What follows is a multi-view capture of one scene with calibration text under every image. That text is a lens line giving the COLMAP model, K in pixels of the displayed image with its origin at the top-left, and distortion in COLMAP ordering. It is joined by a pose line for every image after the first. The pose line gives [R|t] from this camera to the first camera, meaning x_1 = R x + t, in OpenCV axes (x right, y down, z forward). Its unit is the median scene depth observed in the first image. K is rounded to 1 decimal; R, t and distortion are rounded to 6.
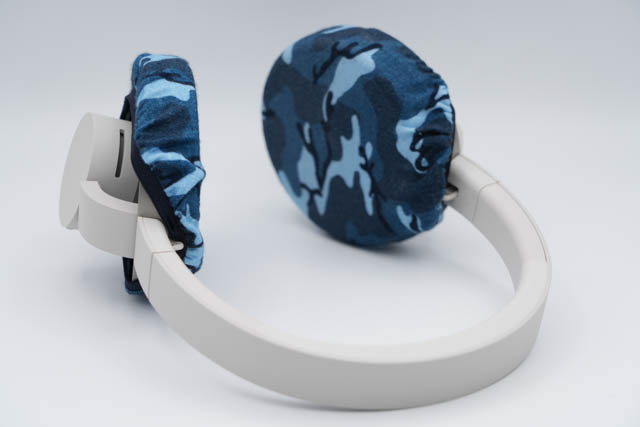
lens RADIAL K [[1757.3, 0, 320.0], [0, 1757.3, 213.5], [0, 0, 1]] dist [0.418257, -0.551210]
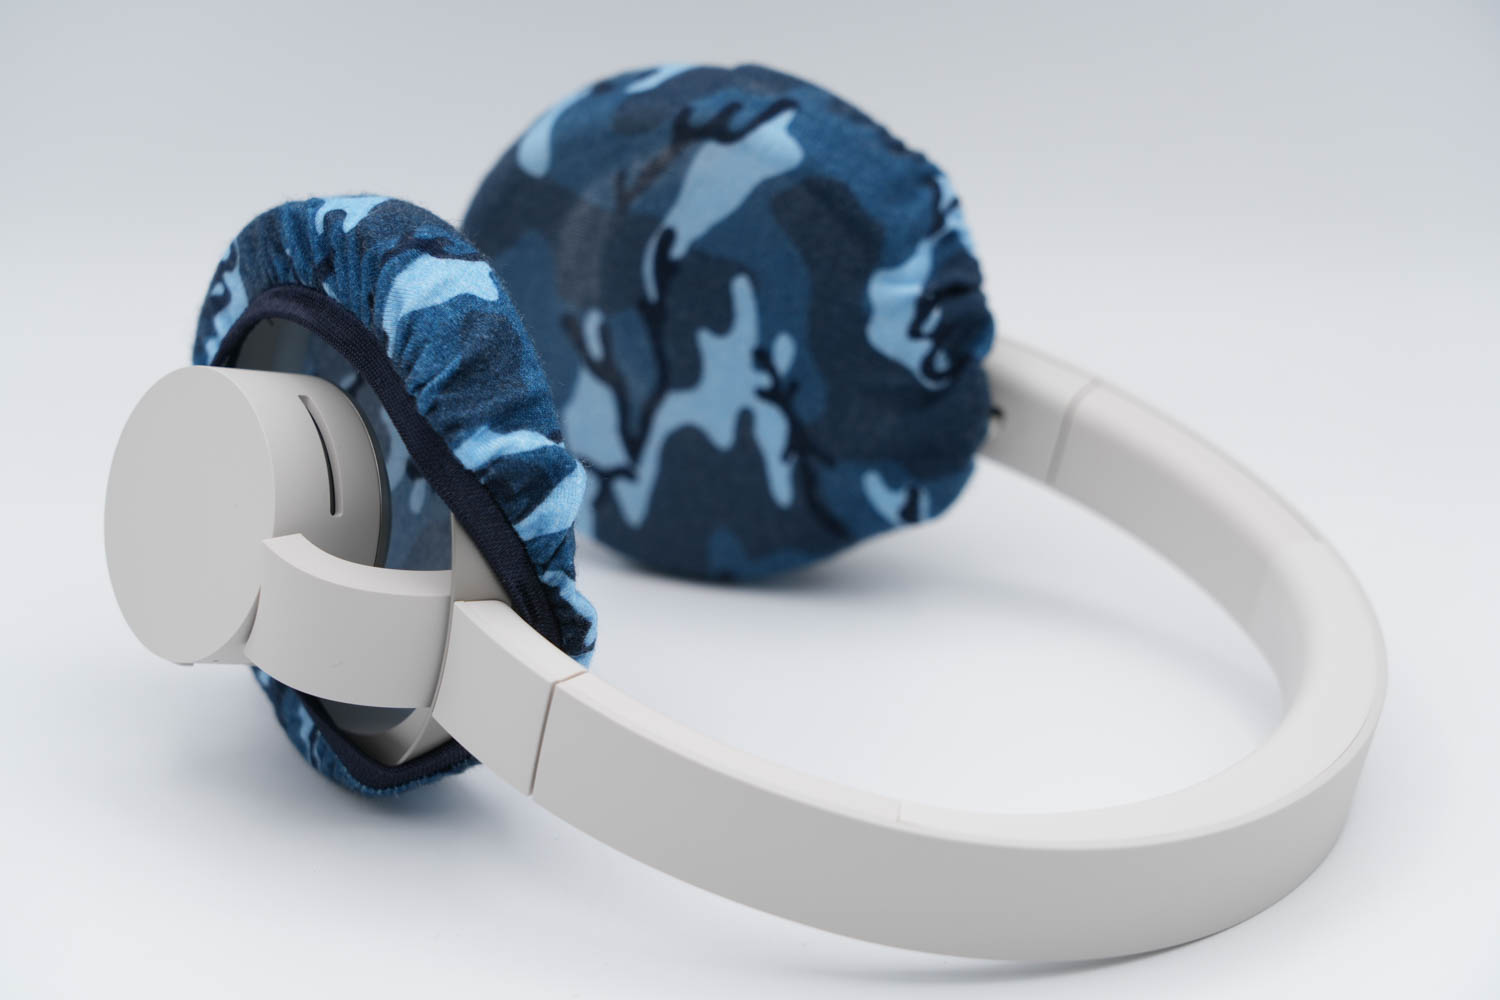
lens RADIAL K [[4118.6, 0, 750.0], [0, 4118.6, 500.0], [0, 0, 1]] dist [0.418257, -0.551210]
pose [[0.915341, -0.164896, 0.367370, -0.352281], [0.156999, 0.986255, 0.051507, -0.054340], [-0.370814, 0.010530, 0.928648, 0.092919]]
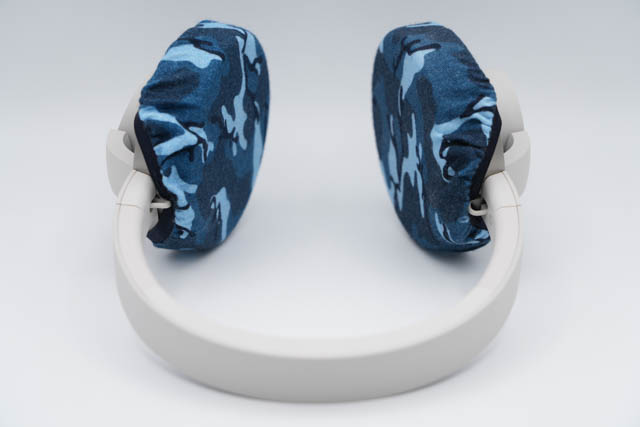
lens RADIAL K [[1757.3, 0, 320.0], [0, 1757.3, 213.5], [0, 0, 1]] dist [0.418257, -0.551210]
pose [[0.870242, 0.186281, -0.456047, 0.440263], [-0.182051, 0.981824, 0.053650, -0.045039], [0.457752, 0.036335, 0.888337, 0.106968]]
